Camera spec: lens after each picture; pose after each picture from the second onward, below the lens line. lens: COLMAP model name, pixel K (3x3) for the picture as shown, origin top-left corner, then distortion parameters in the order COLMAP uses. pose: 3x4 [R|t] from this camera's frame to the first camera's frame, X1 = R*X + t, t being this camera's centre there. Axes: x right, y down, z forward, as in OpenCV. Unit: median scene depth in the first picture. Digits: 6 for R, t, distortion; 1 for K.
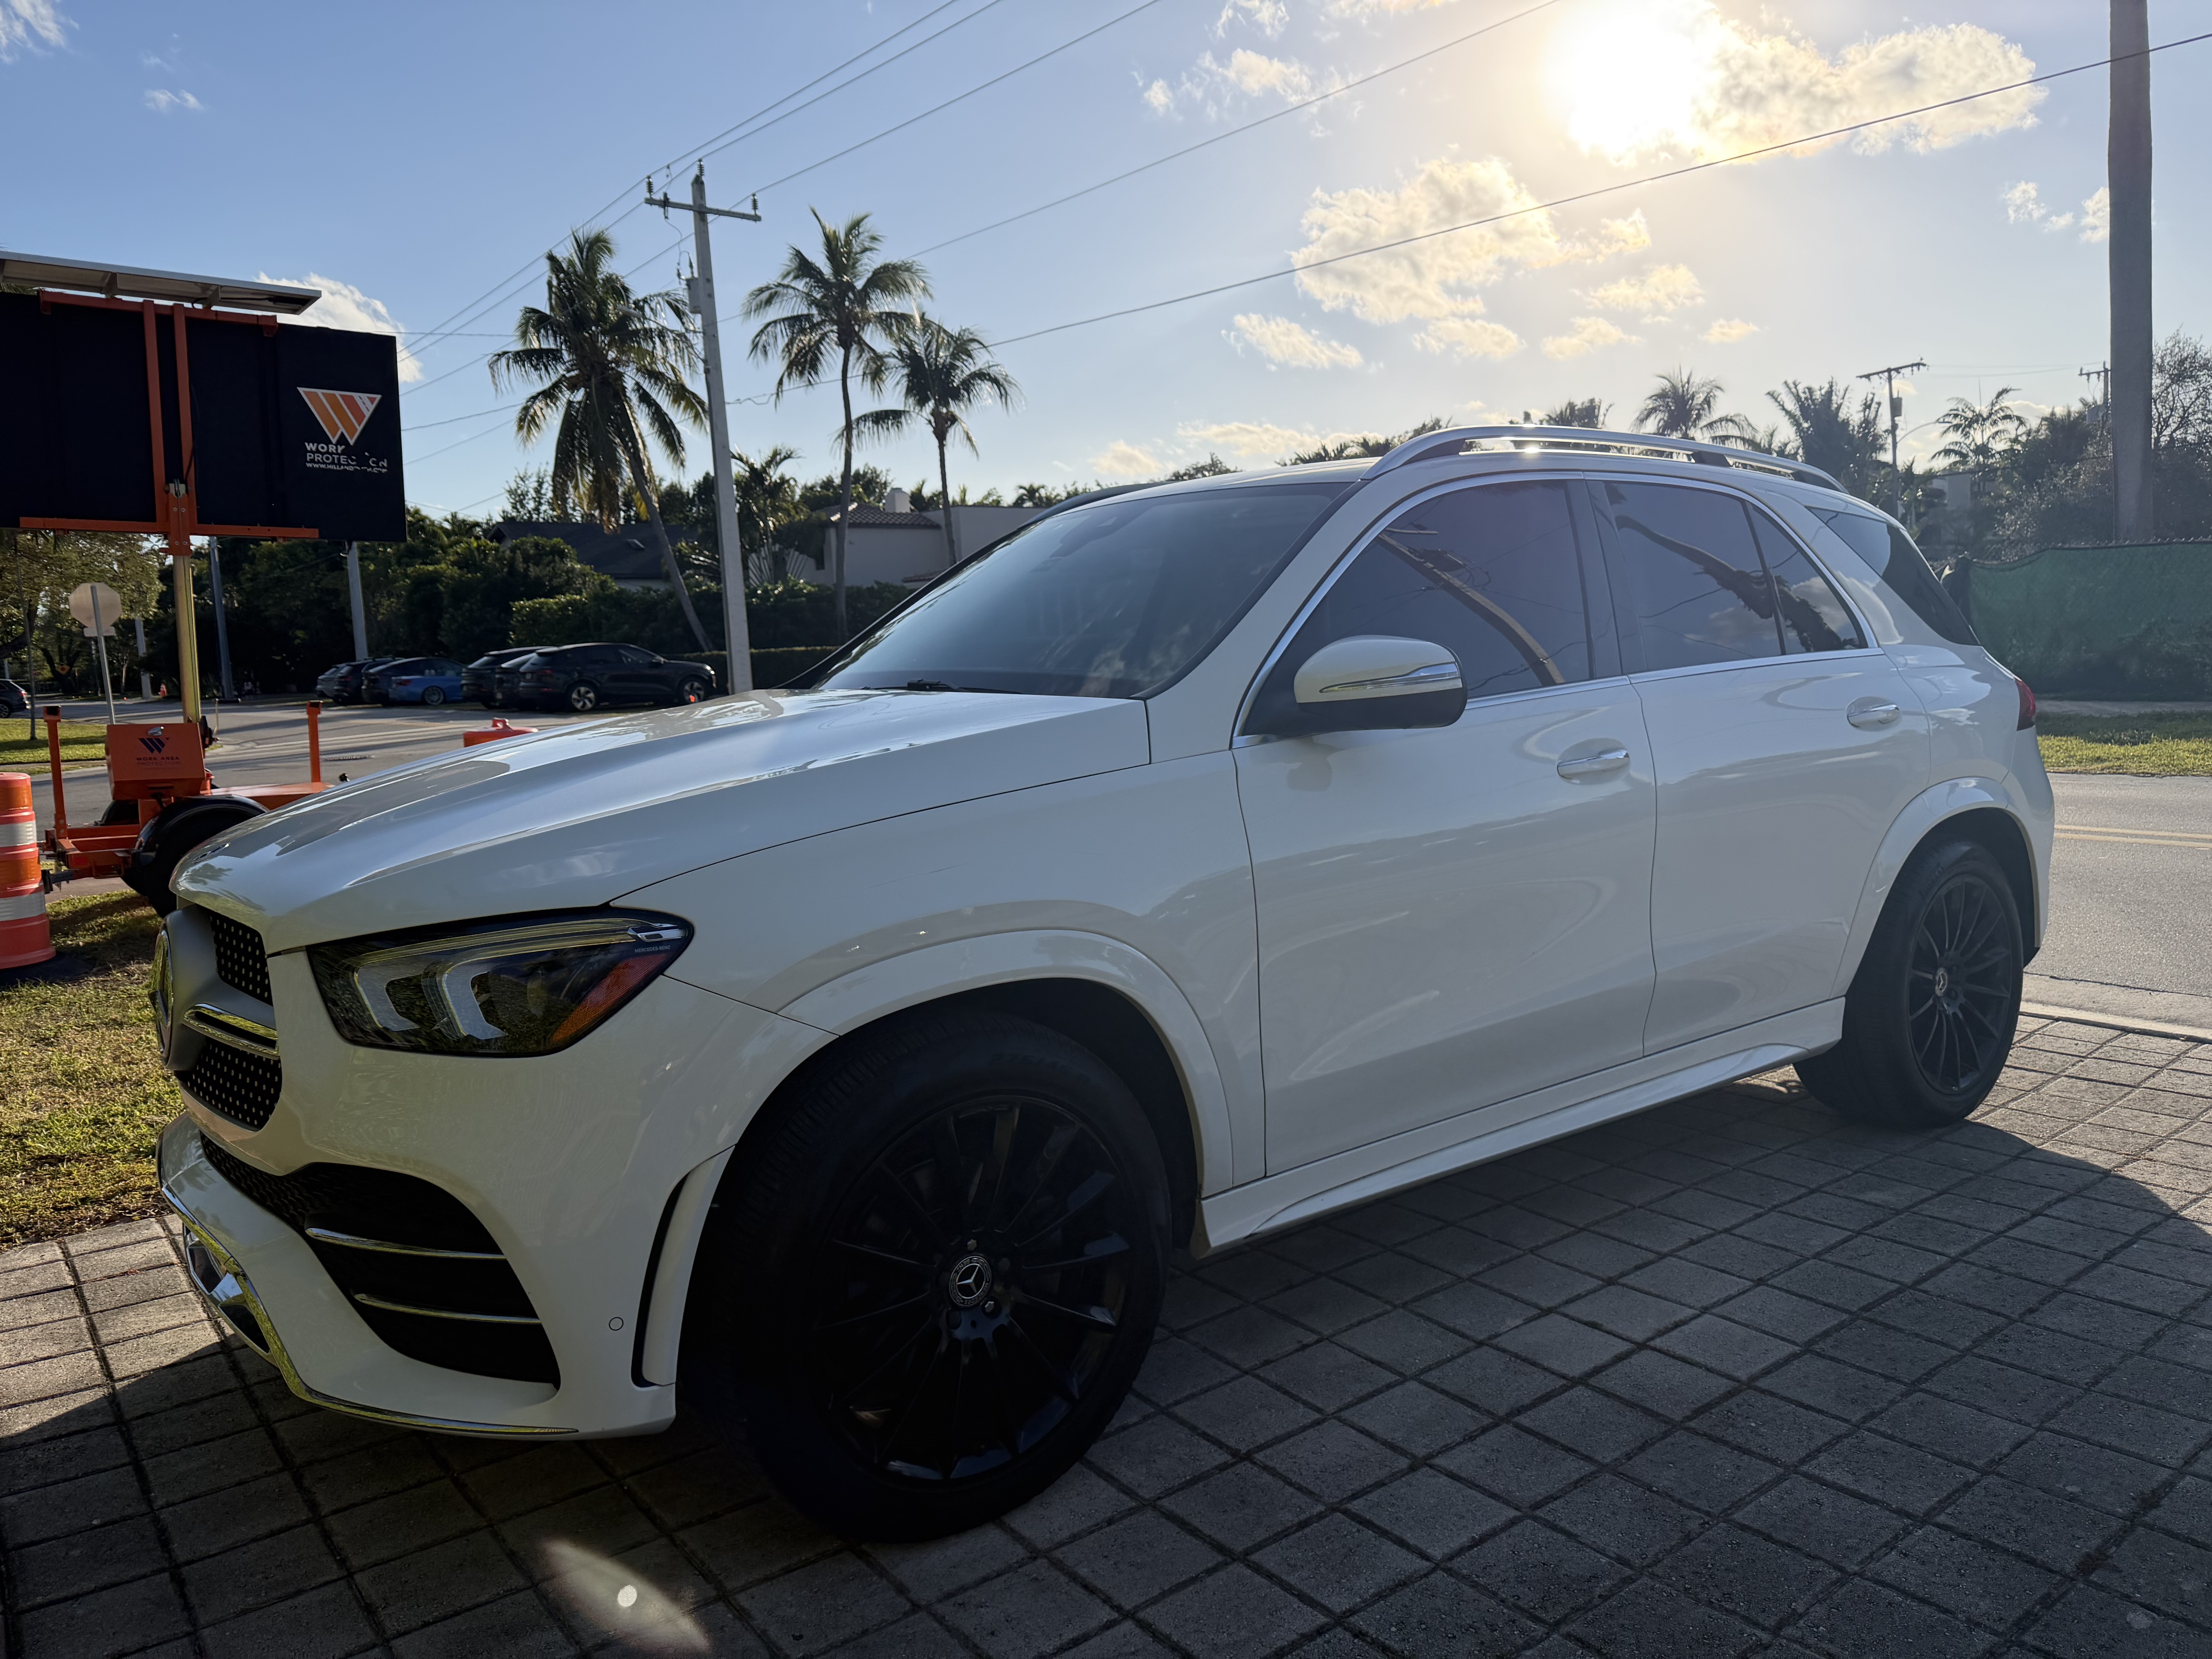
lens RADIAL K [[1569.2, 0, 1106.0], [0, 1569.2, 829.5], [0, 0, 1]] dist [-0.010619, -0.005015]
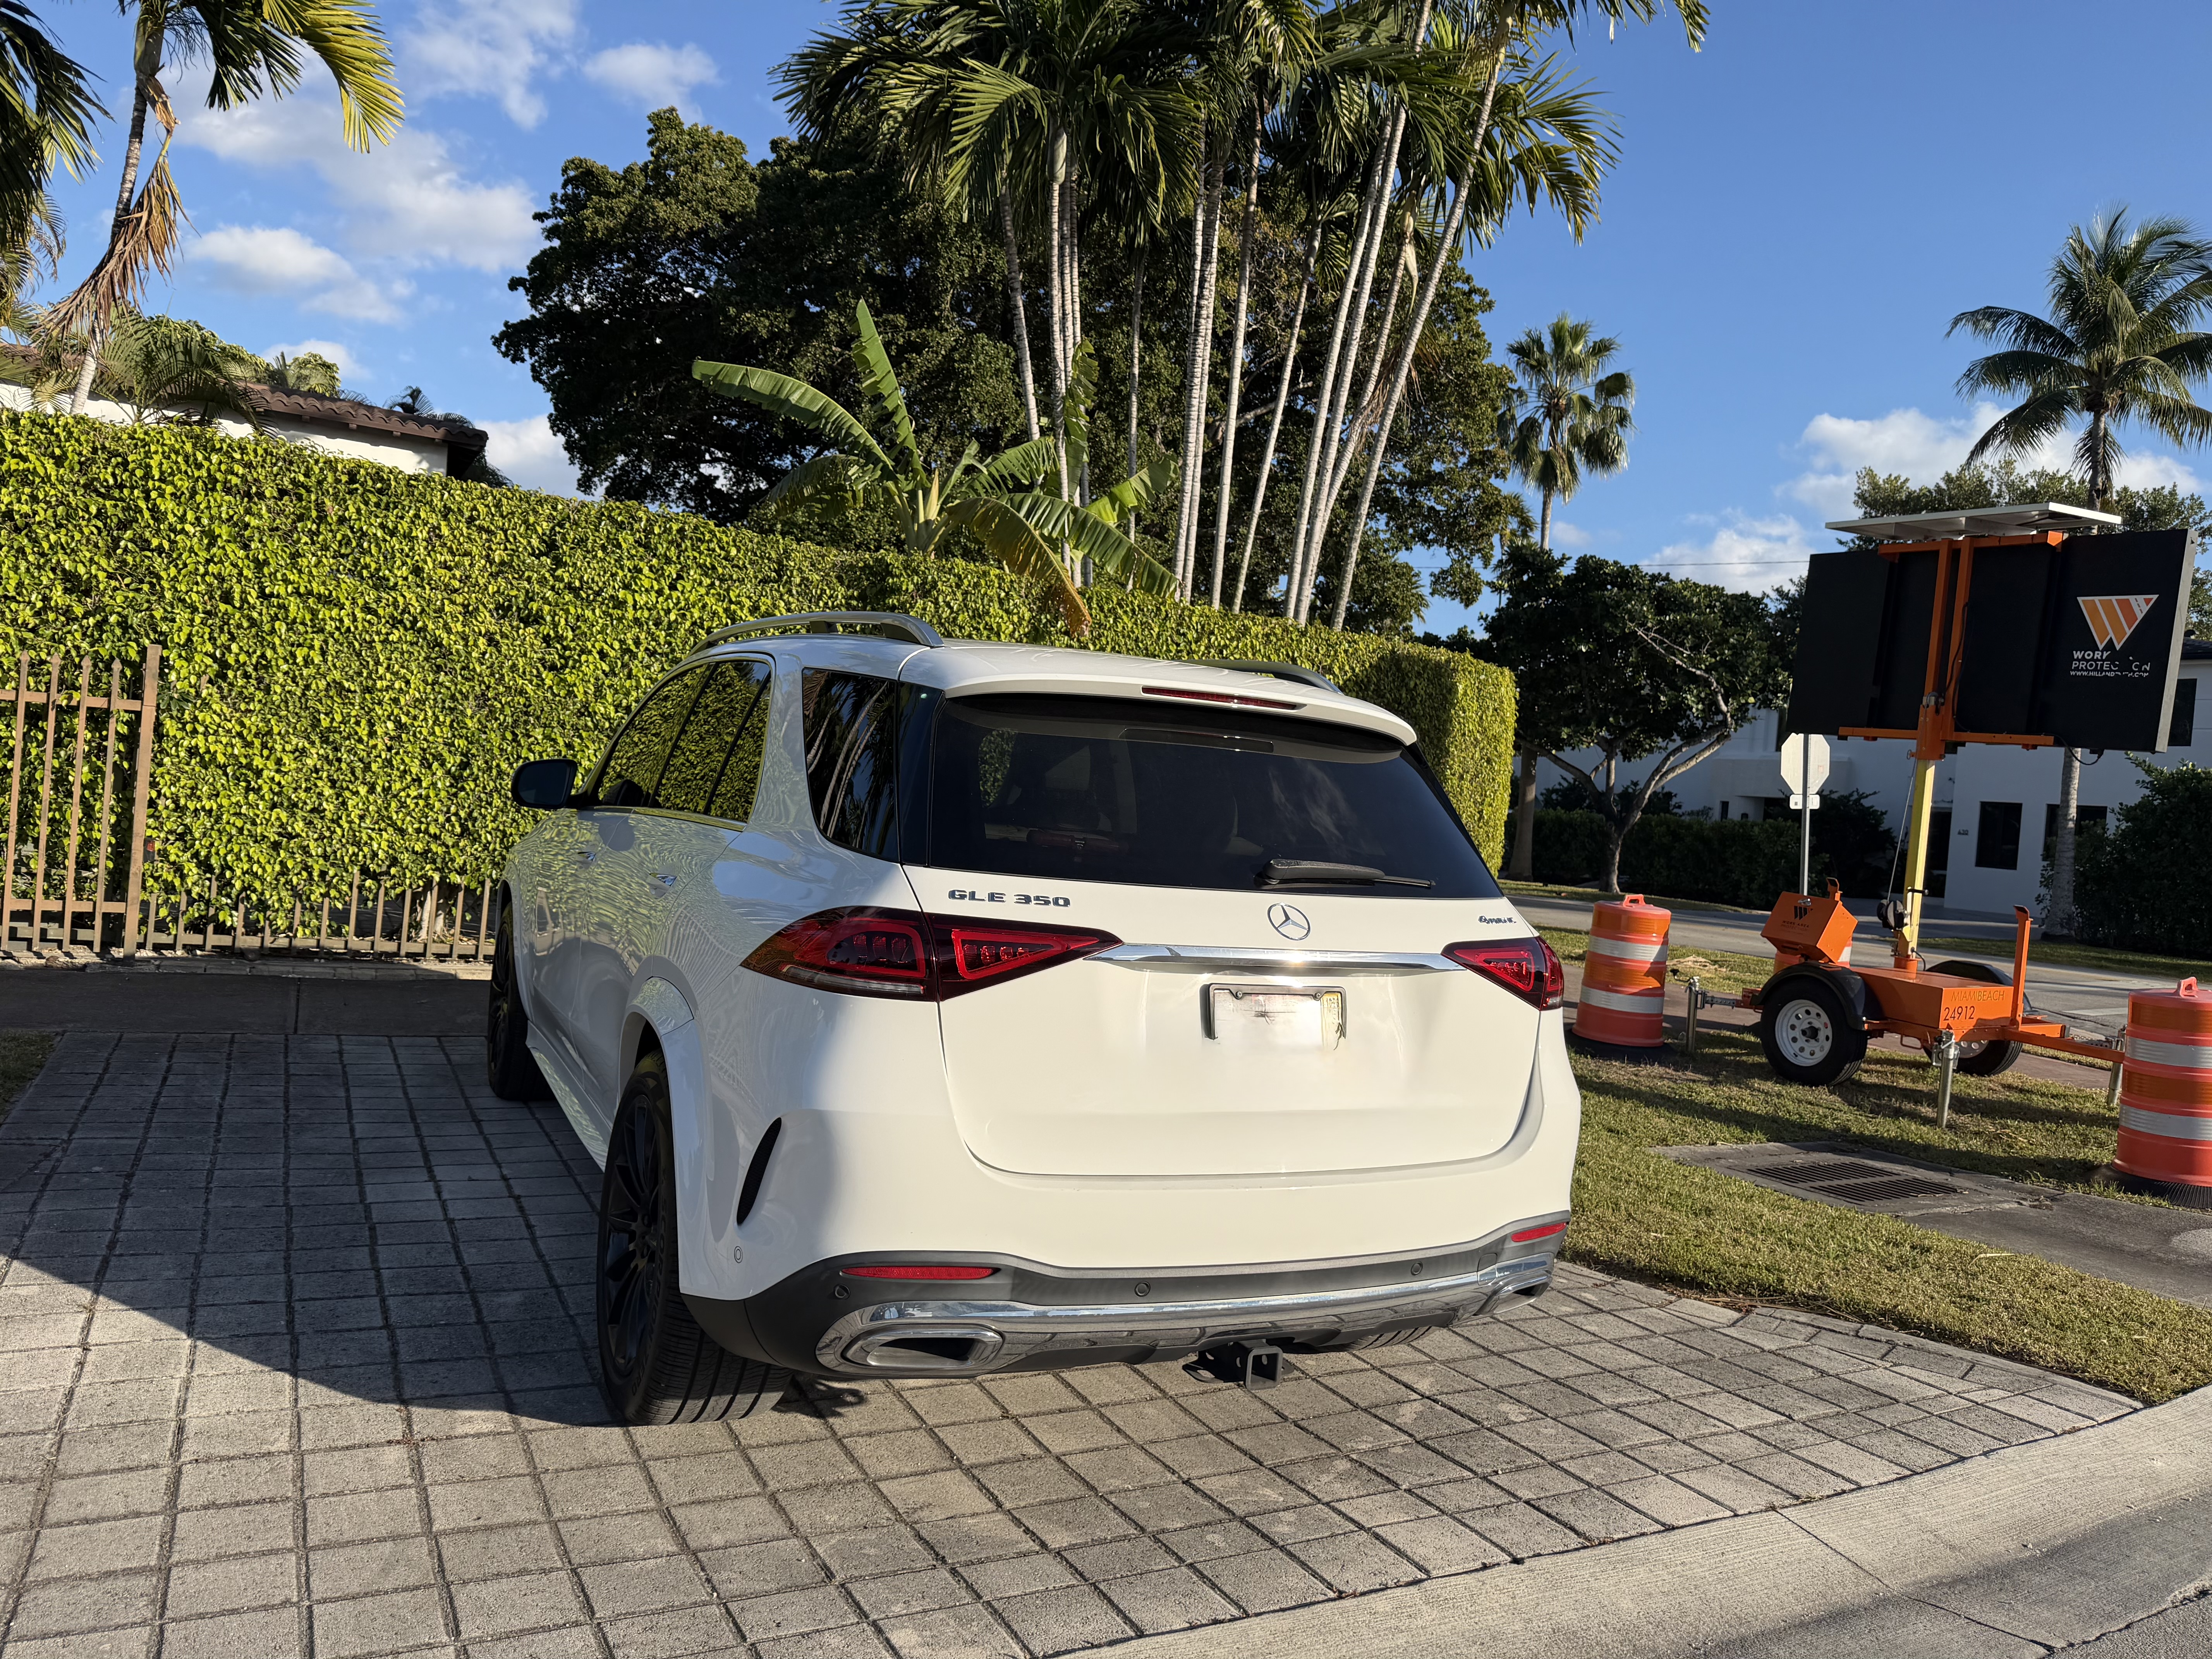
lens RADIAL K [[1569.2, 0, 1106.0], [0, 1569.2, 829.5], [0, 0, 1]] dist [-0.010619, -0.005015]
pose [[-0.179690, 0.045663, -0.982663, 1.467560], [-0.194612, 0.977529, 0.081012, -0.247645], [0.964281, 0.205795, -0.166766, 1.513819]]
